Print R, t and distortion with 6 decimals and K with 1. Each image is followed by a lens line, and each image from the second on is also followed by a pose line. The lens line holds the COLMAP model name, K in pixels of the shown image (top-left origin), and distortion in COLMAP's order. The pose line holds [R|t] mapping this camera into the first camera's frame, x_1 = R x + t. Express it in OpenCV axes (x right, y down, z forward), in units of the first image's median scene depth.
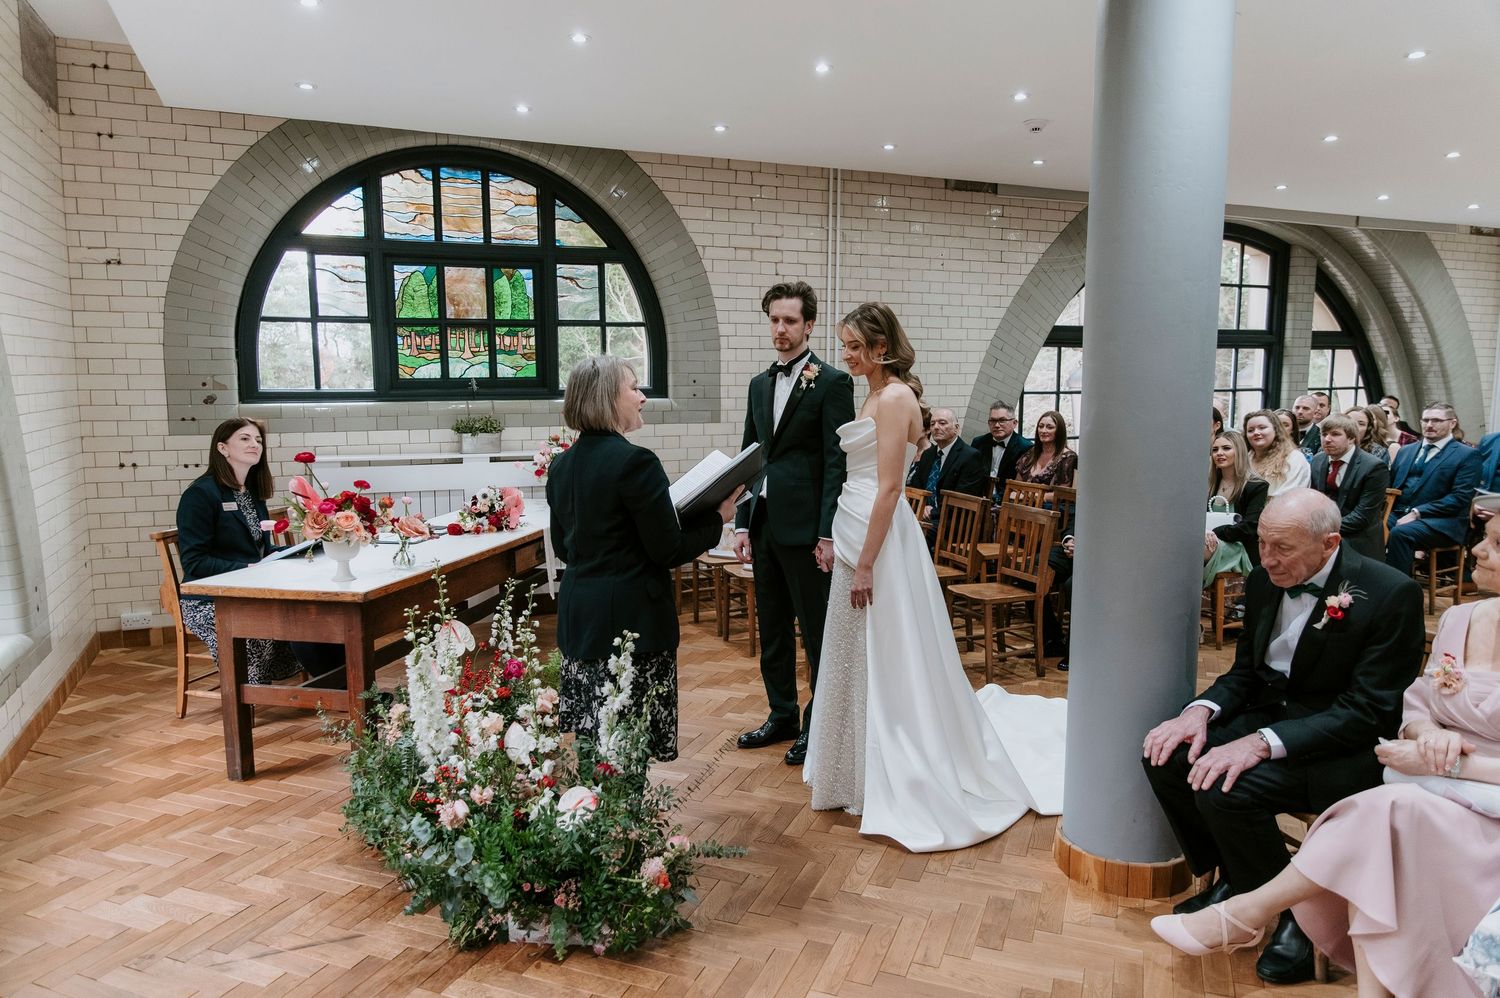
lens RADIAL K [[1052.4, 0, 758.0], [0, 1052.4, 508.3], [0, 0, 1]] dist [0.017177, -0.010893]
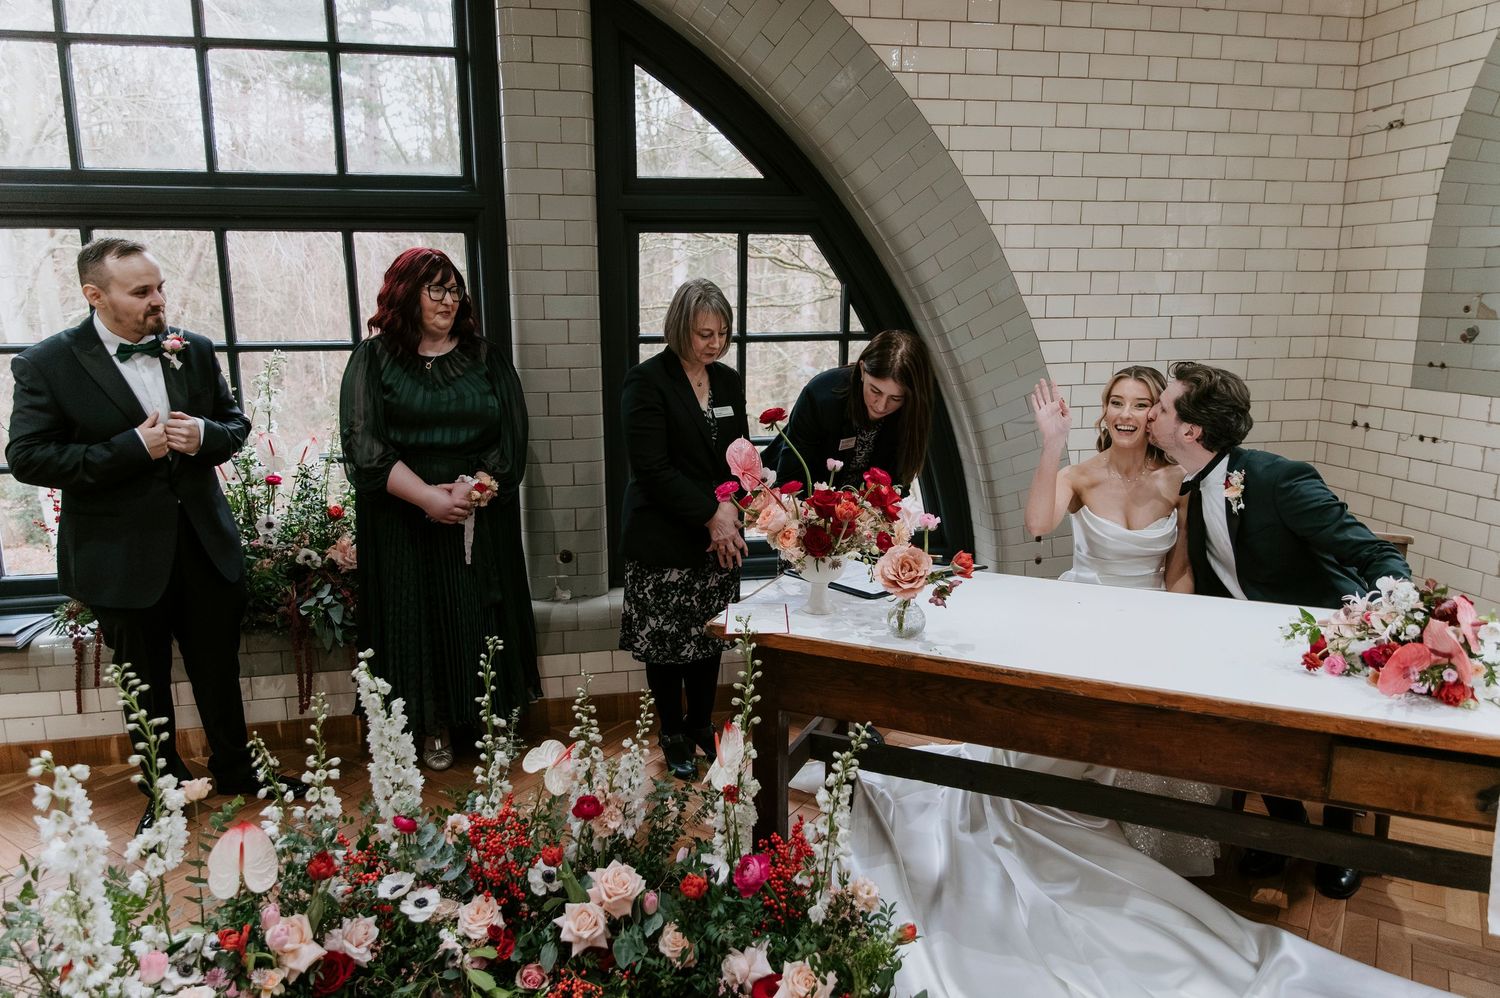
lens RADIAL K [[1052.4, 0, 745.1], [0, 1052.4, 490.7], [0, 0, 1]] dist [0.017177, -0.010893]
pose [[-0.224068, 0.175224, -0.958692, 0.145615], [-0.128716, 0.969766, 0.207332, -0.078528], [0.966036, 0.169855, -0.194739, 0.650681]]
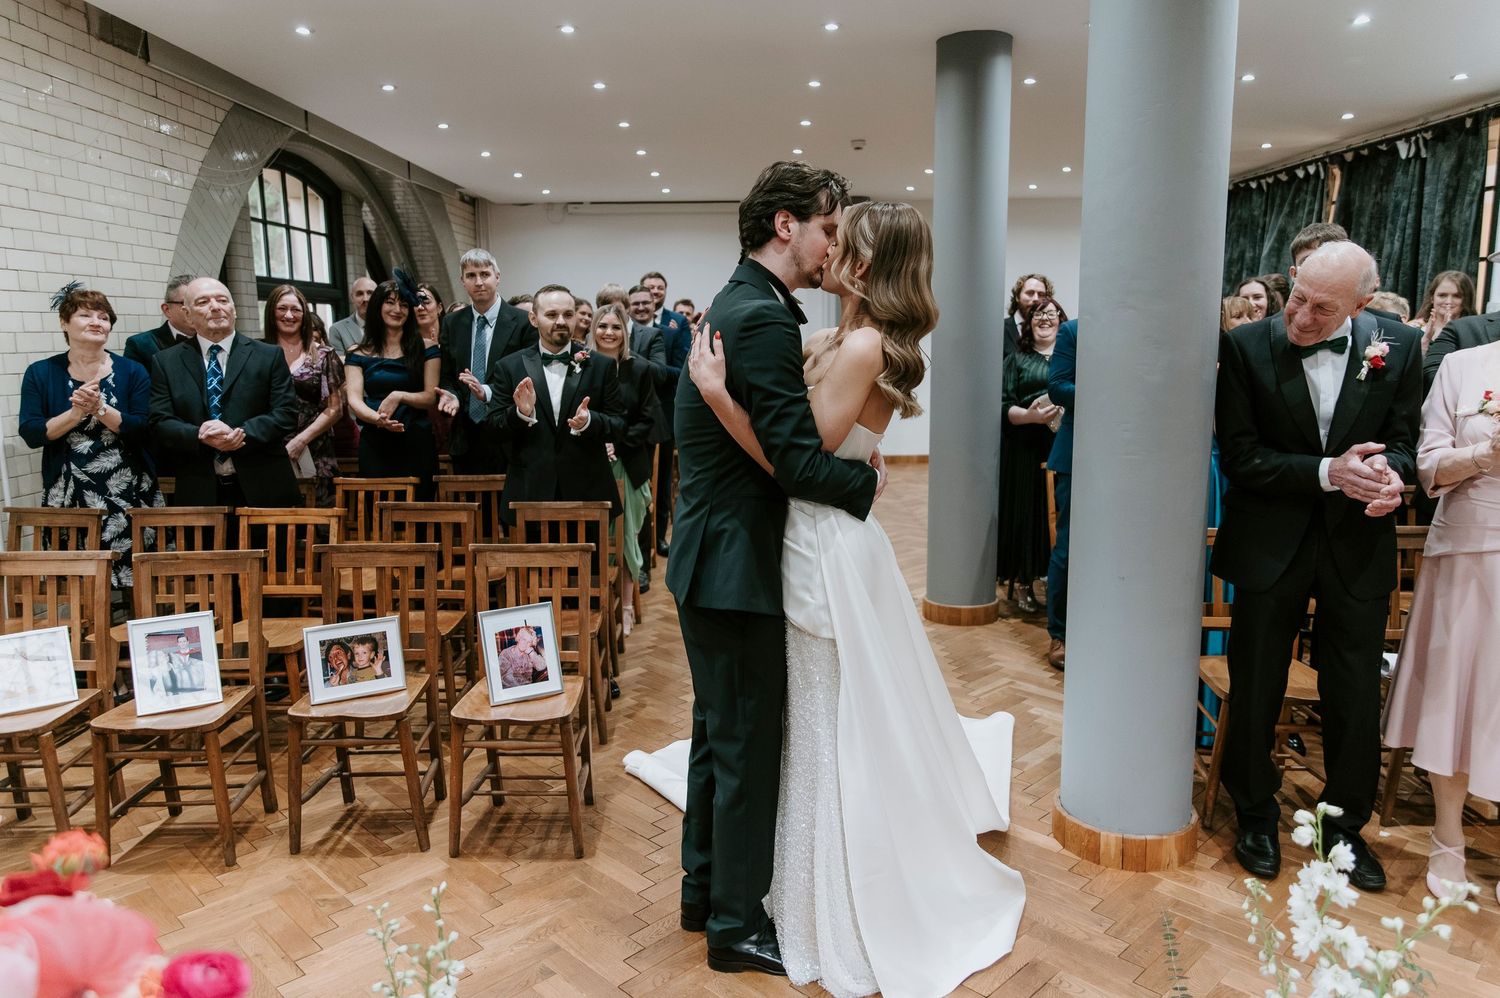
lens RADIAL K [[1052.4, 0, 745.2], [0, 1052.4, 505.6], [0, 0, 1]] dist [0.017177, -0.010893]
pose [[0.412023, -0.156161, 0.897692, -0.308730], [0.129357, 0.985250, 0.112020, -0.055943], [-0.901945, 0.069968, 0.426146, 0.465671]]
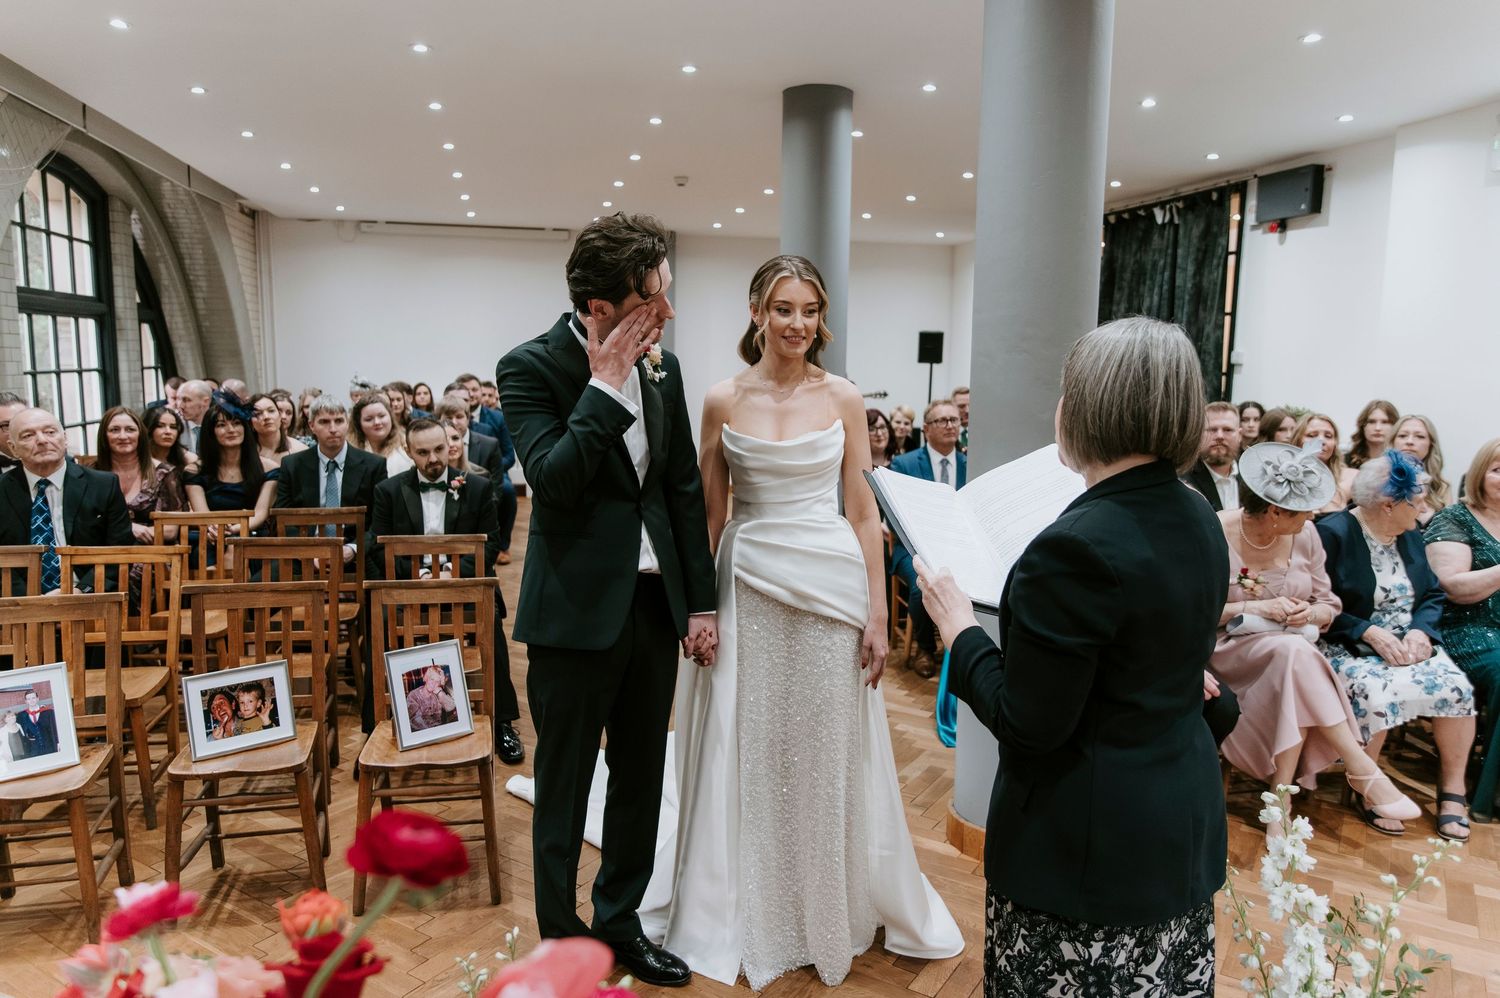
lens RADIAL K [[1052.4, 0, 760.0], [0, 1052.4, 504.2], [0, 0, 1]] dist [0.017177, -0.010893]
pose [[0.200185, -0.132451, 0.970764, -0.337812], [0.114476, 0.987196, 0.111087, -0.065576], [-0.973047, 0.088891, 0.212784, 0.521544]]
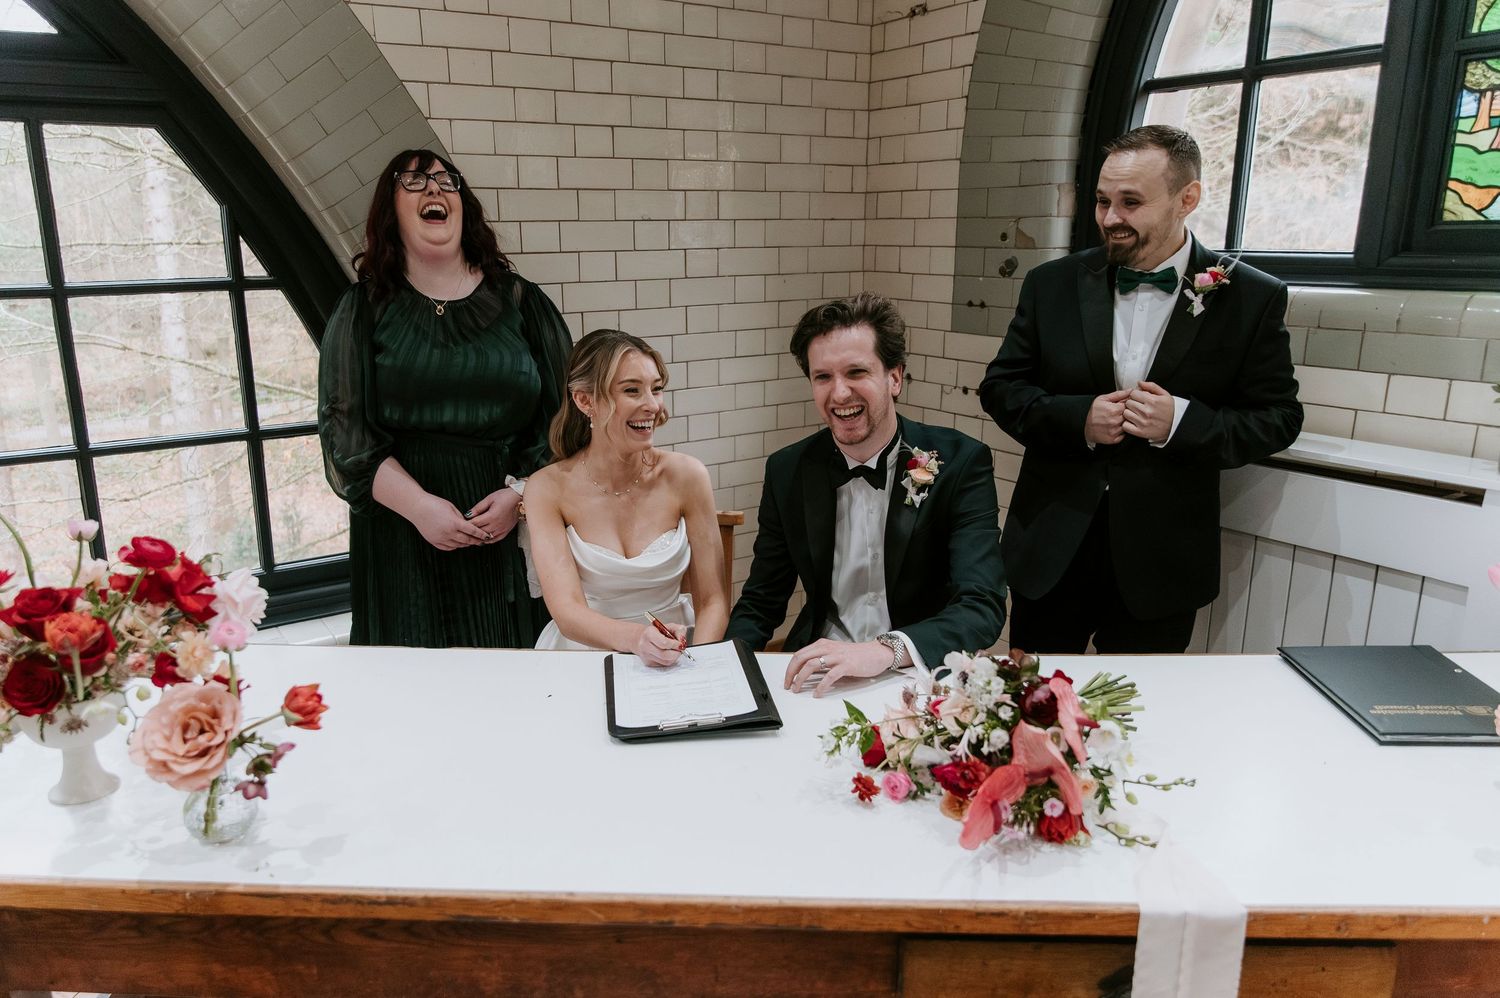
lens RADIAL K [[1052.4, 0, 739.5], [0, 1052.4, 506.7], [0, 0, 1]] dist [0.017177, -0.010893]
pose [[0.155775, 0.248899, -0.955920, -0.022205], [-0.124281, 0.964982, 0.231006, -0.082363], [0.979943, 0.082818, 0.181254, 0.700069]]
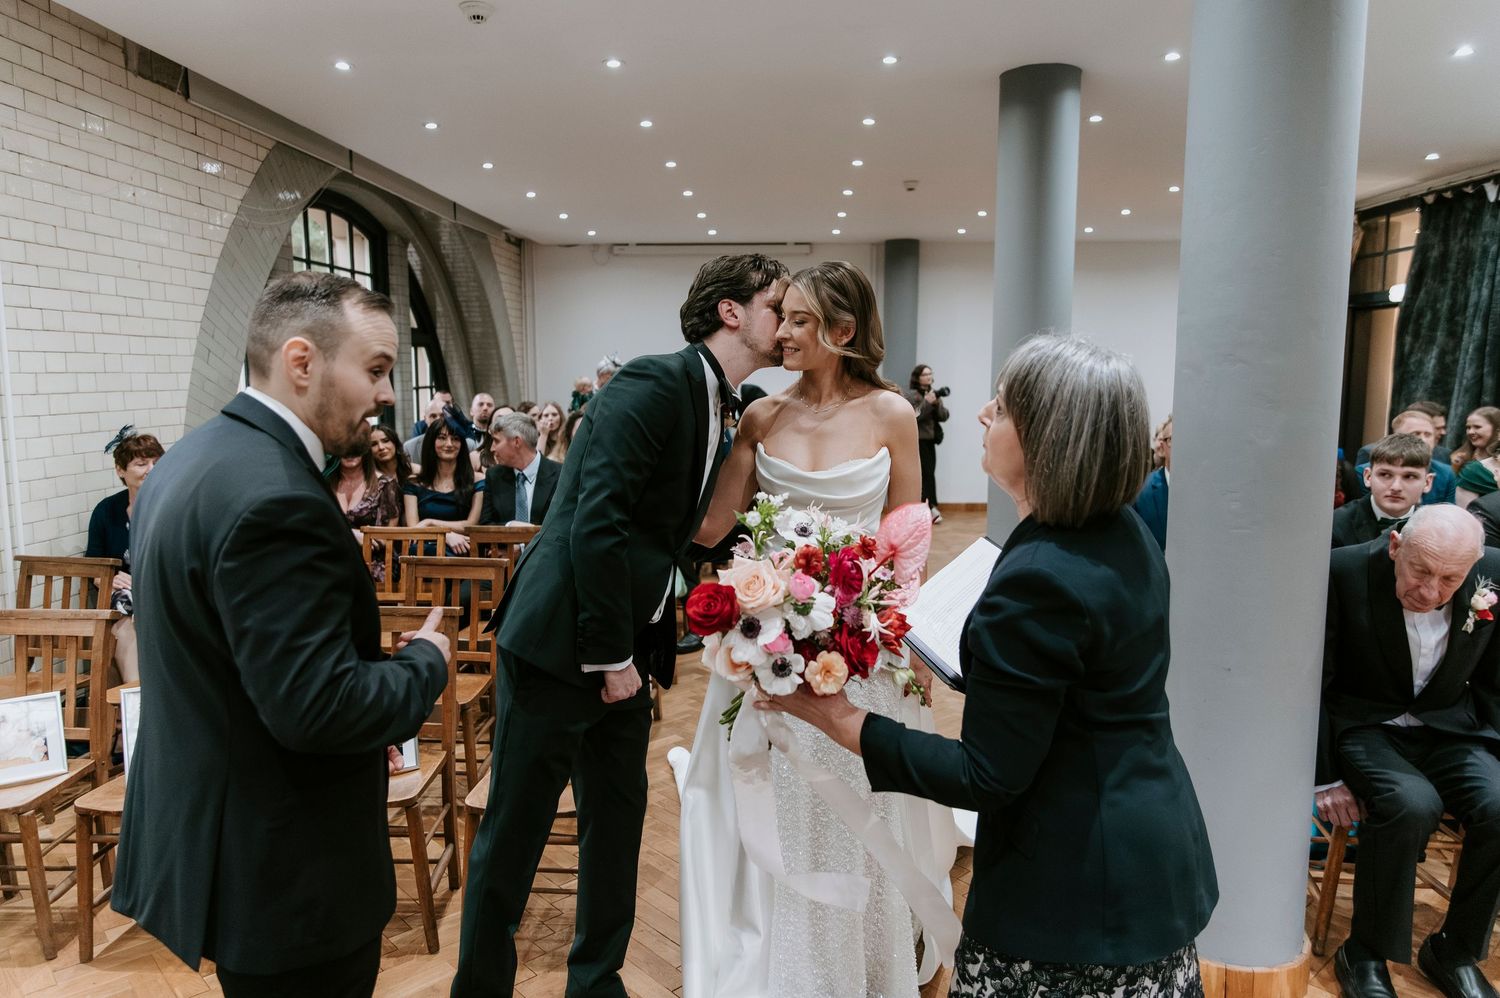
lens RADIAL K [[1052.4, 0, 741.1], [0, 1052.4, 507.0], [0, 0, 1]] dist [0.017177, -0.010893]
pose [[0.452022, -0.116505, 0.884366, -0.266555], [0.117100, 0.990604, 0.070648, -0.063068], [-0.884287, 0.071624, 0.461418, 0.488393]]
